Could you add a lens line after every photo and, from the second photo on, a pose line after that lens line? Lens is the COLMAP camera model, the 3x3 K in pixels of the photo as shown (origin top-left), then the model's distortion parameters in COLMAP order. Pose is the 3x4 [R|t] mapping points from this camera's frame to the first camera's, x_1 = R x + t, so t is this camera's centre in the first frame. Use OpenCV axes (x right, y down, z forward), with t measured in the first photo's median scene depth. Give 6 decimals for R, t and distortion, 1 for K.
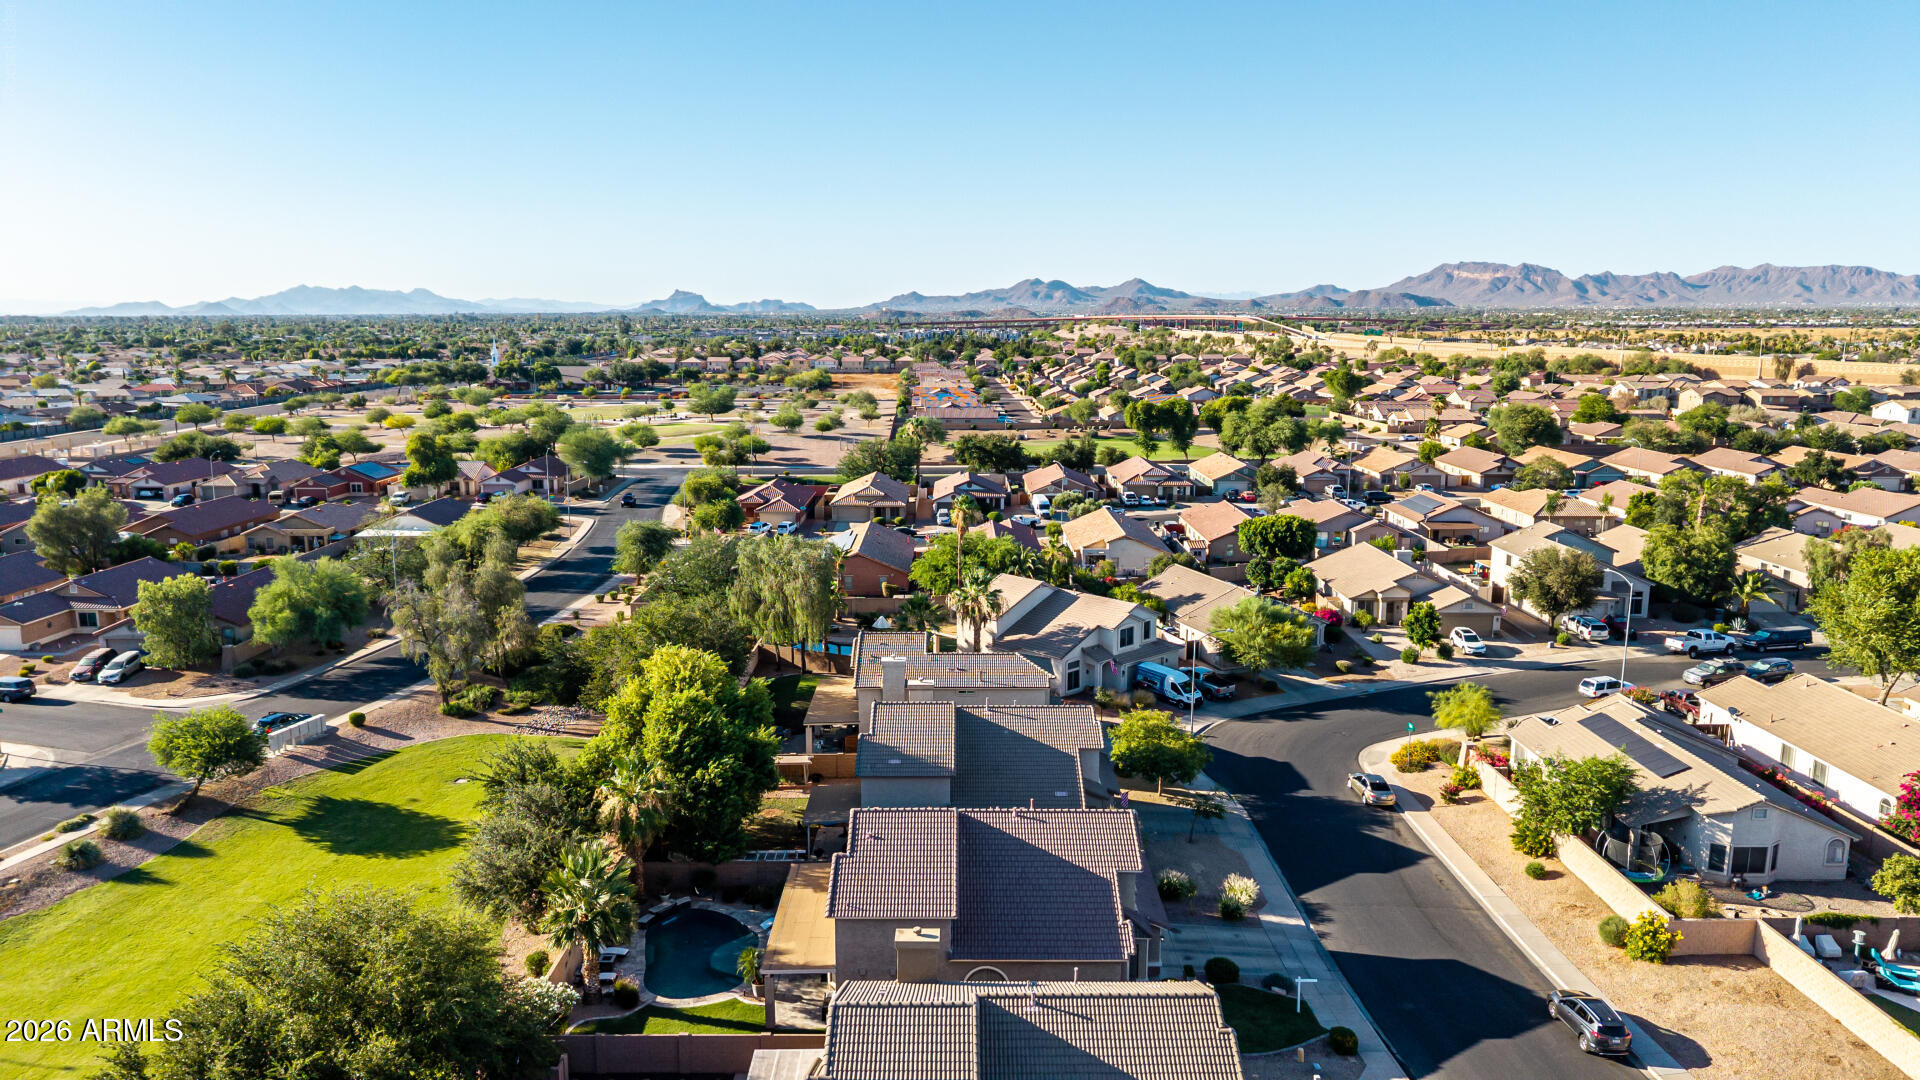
lens RADIAL K [[1274.4, 0, 957.0], [0, 1274.4, 539.5], [0, 0, 1]] dist [0.076895, -0.115302]
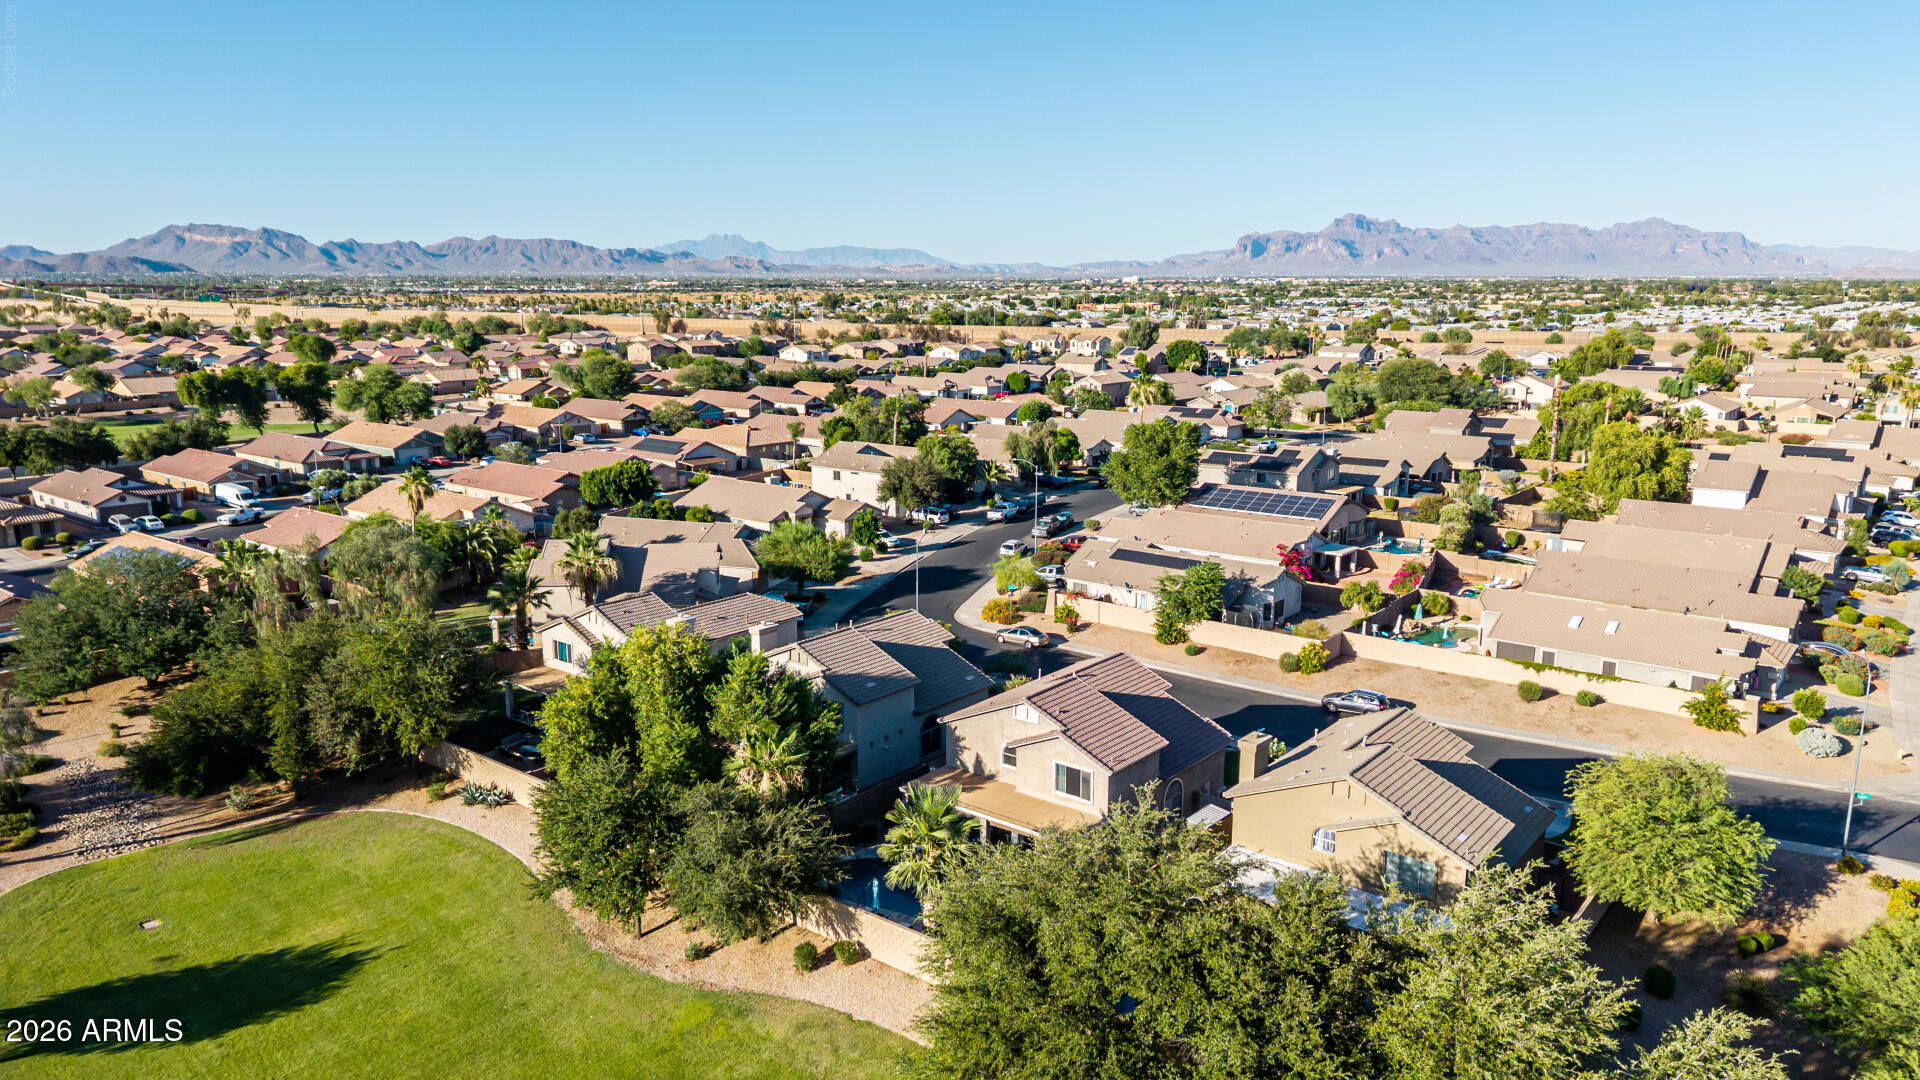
lens RADIAL K [[1274.4, 0, 957.0], [0, 1274.4, 539.5], [0, 0, 1]] dist [0.076895, -0.115302]
pose [[0.627601, -0.152013, 0.763550, -0.527641], [0.133237, 0.987255, 0.087036, -0.016602], [-0.767050, 0.047109, 0.639856, 0.185858]]
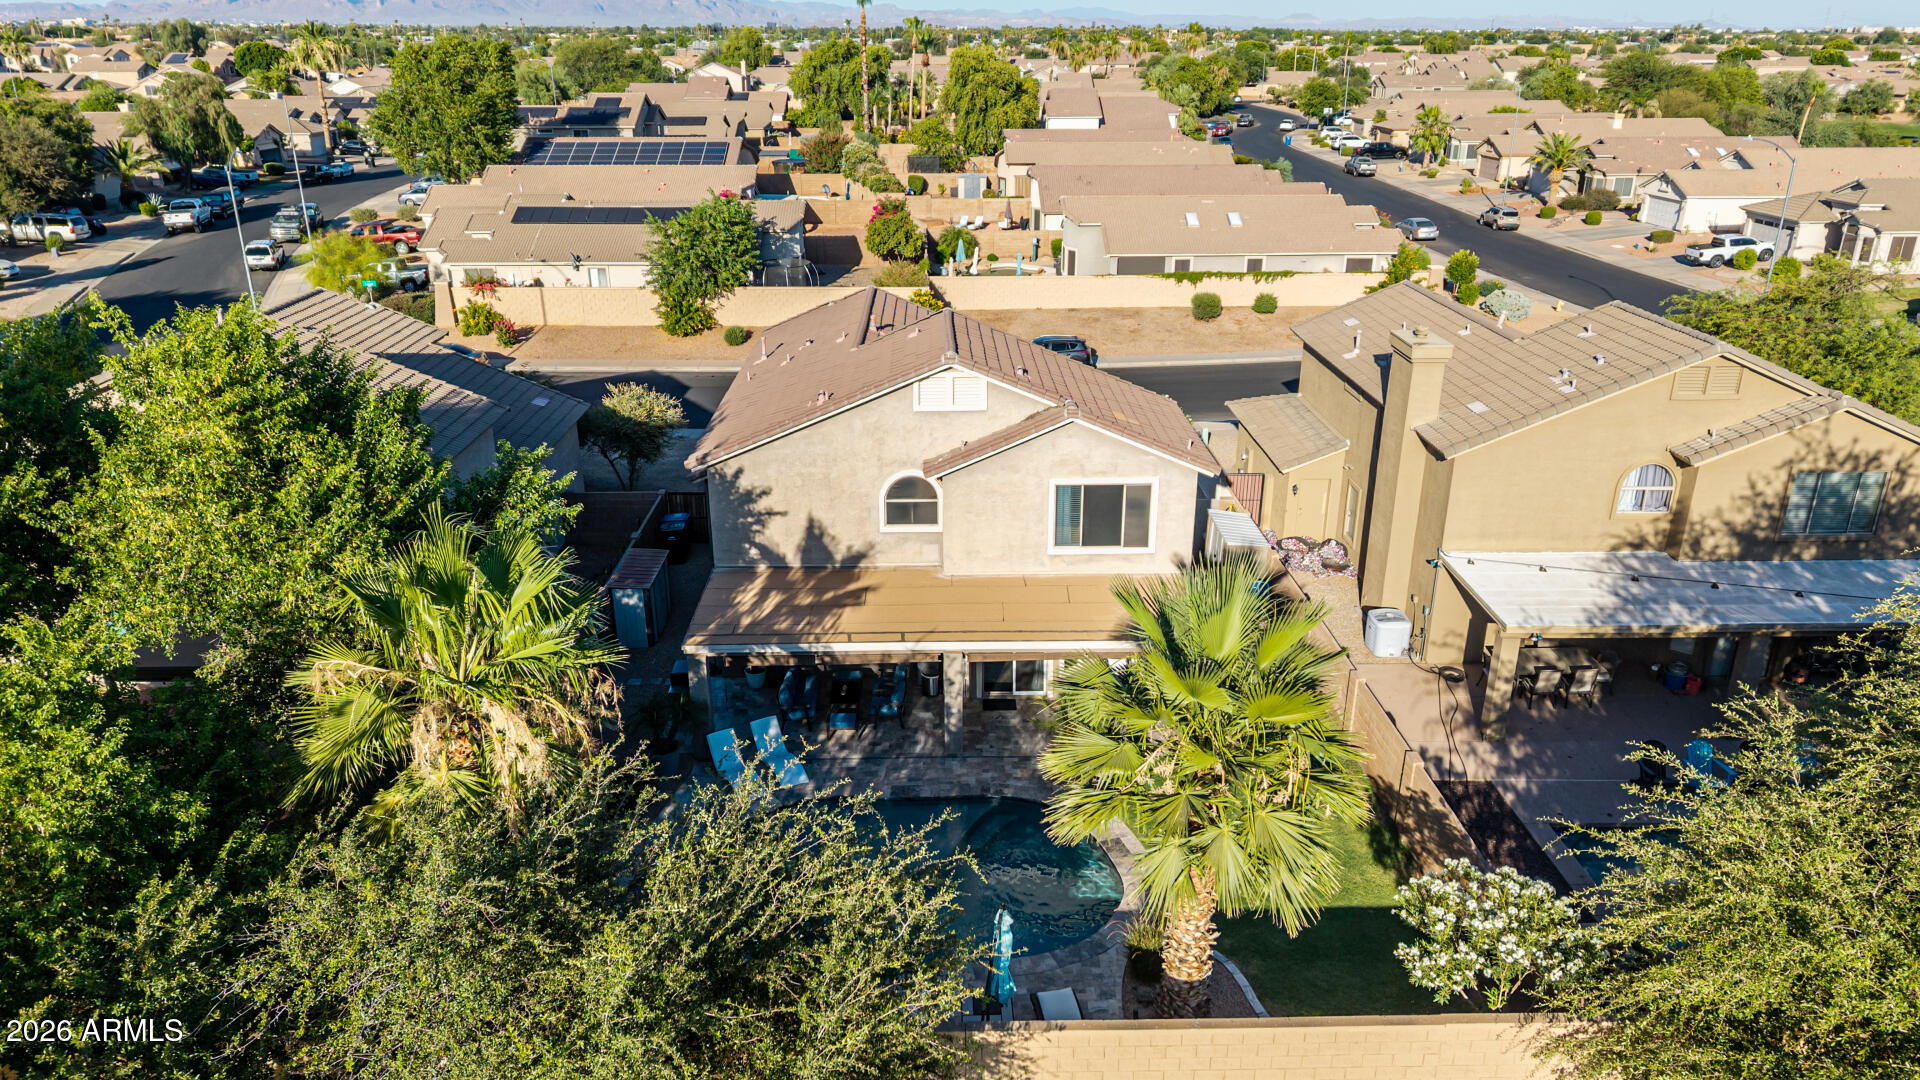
lens RADIAL K [[1286.4, 0, 953.9], [0, 1286.4, 540.9], [0, 0, 1]] dist [0.049751, -0.050360]
pose [[-0.017134, -0.362846, 0.931691, -0.301145], [0.171472, 0.916956, 0.360261, 0.059344], [-0.985040, 0.165932, 0.046507, 0.552563]]
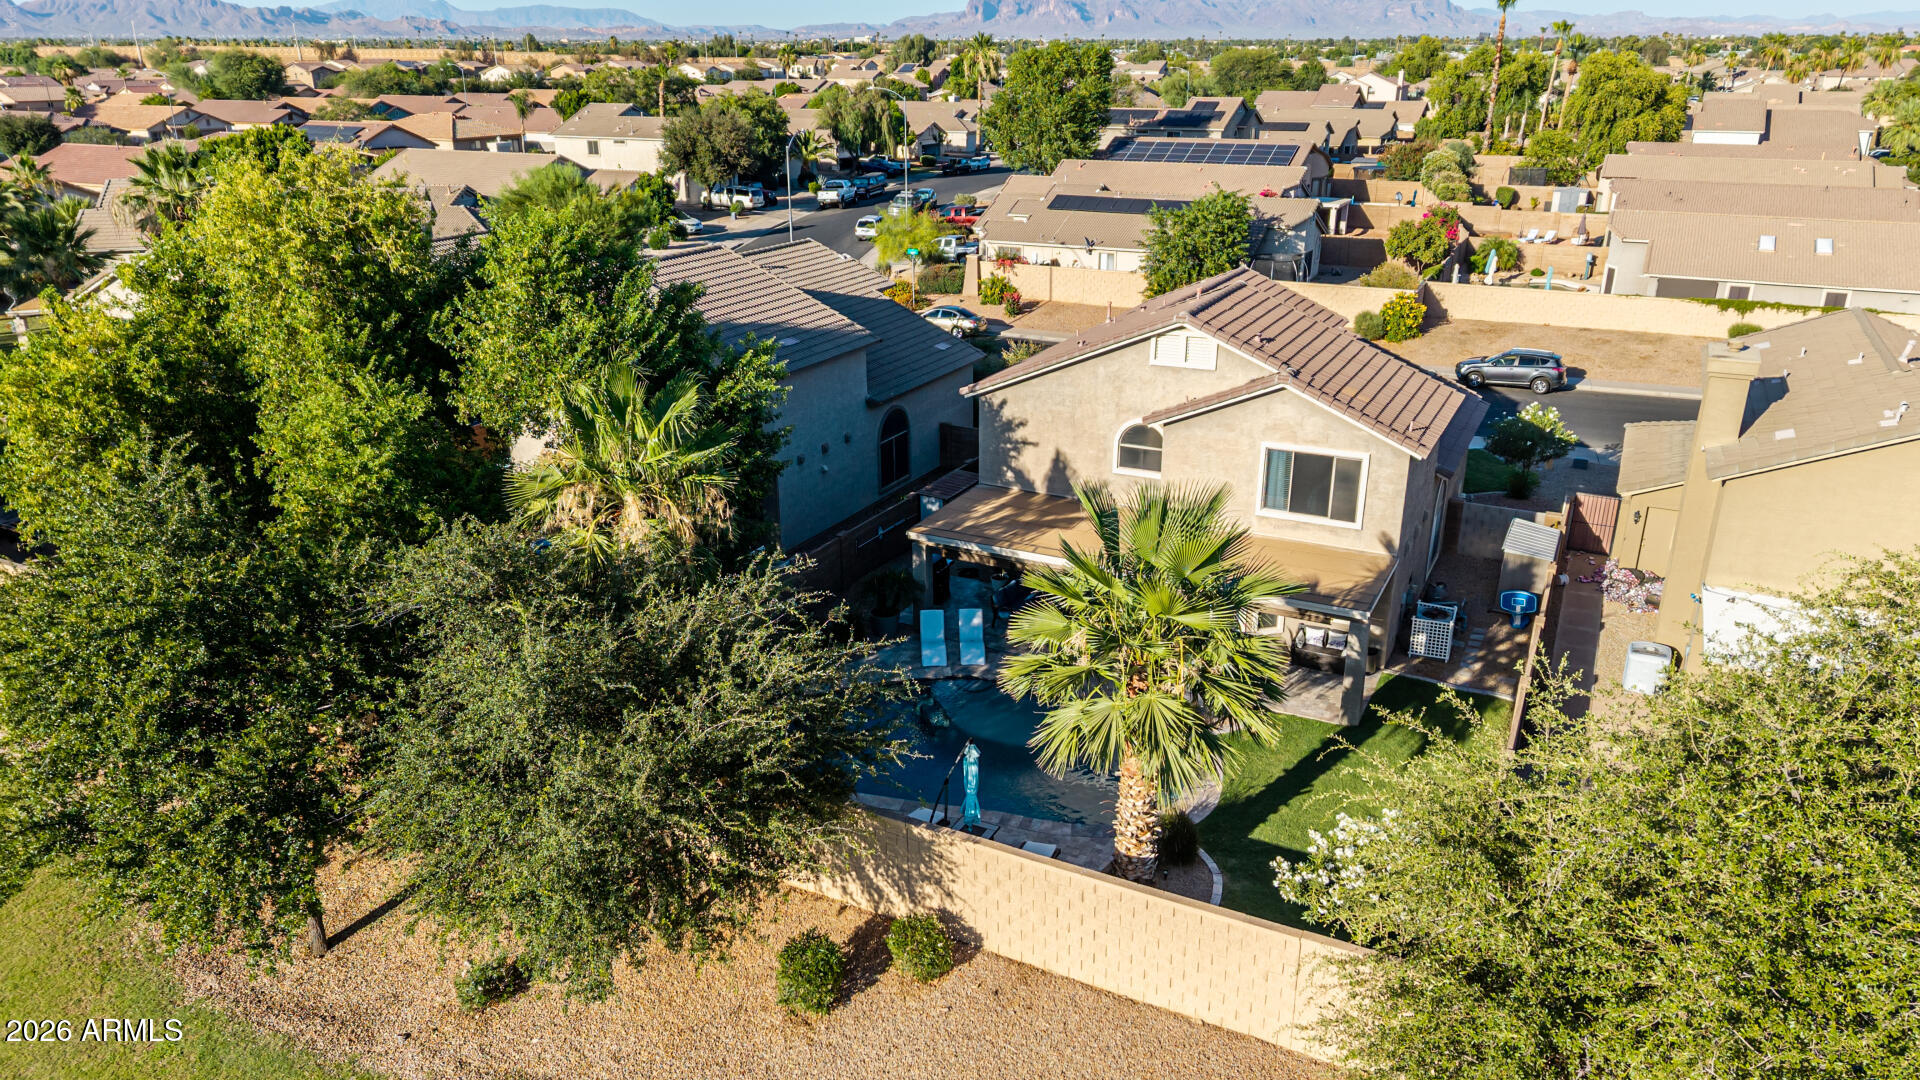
lens RADIAL K [[1294.8, 0, 962.3], [0, 1294.8, 545.6], [0, 0, 1]] dist [0.074522, -0.122257]
pose [[0.455809, -0.317104, 0.831675, -0.321274], [0.153793, 0.948390, 0.277317, 0.079389], [-0.876690, 0.001502, 0.481053, 0.465485]]
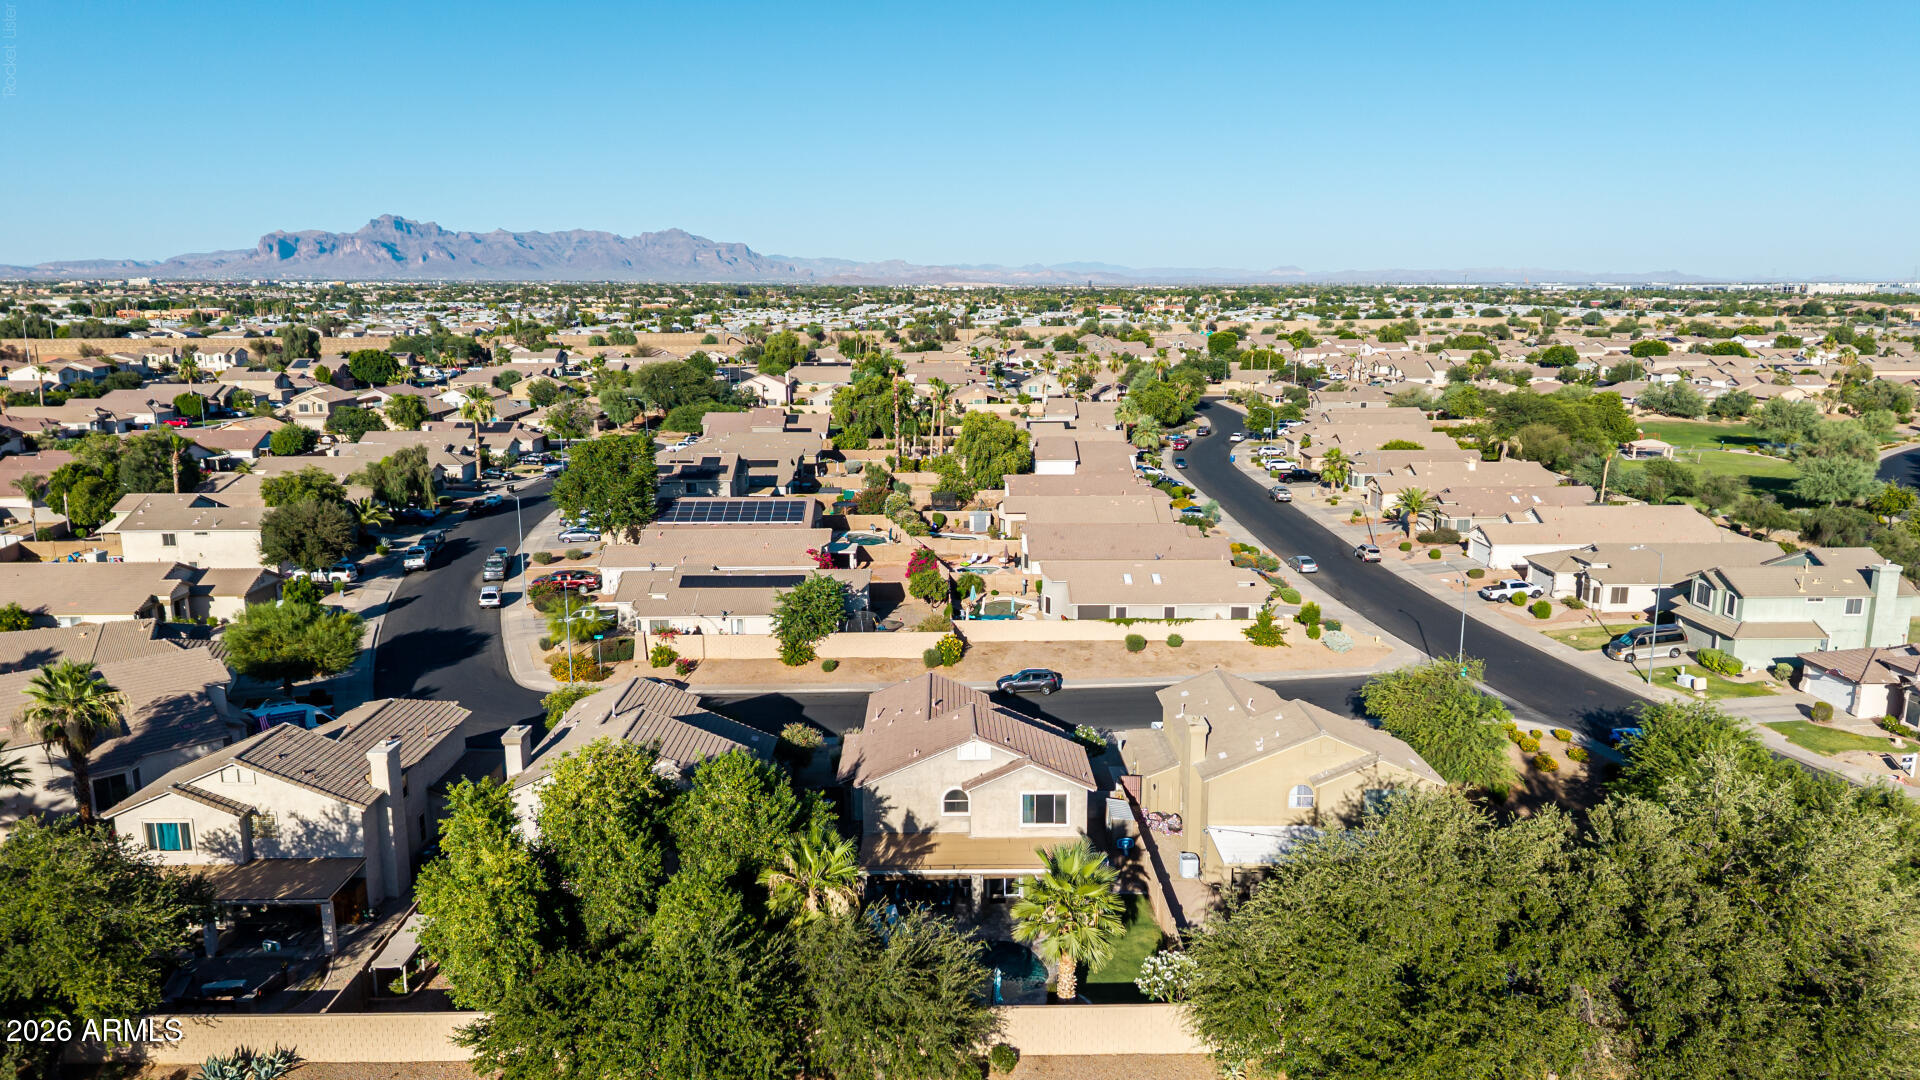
lens RADIAL K [[1274.4, 0, 957.0], [0, 1274.4, 539.5], [0, 0, 1]] dist [0.076895, -0.115302]
pose [[-0.015285, -0.192102, 0.981256, -0.592011], [0.172305, 0.966183, 0.191835, -0.078488], [-0.984925, 0.172007, 0.018332, 0.541117]]
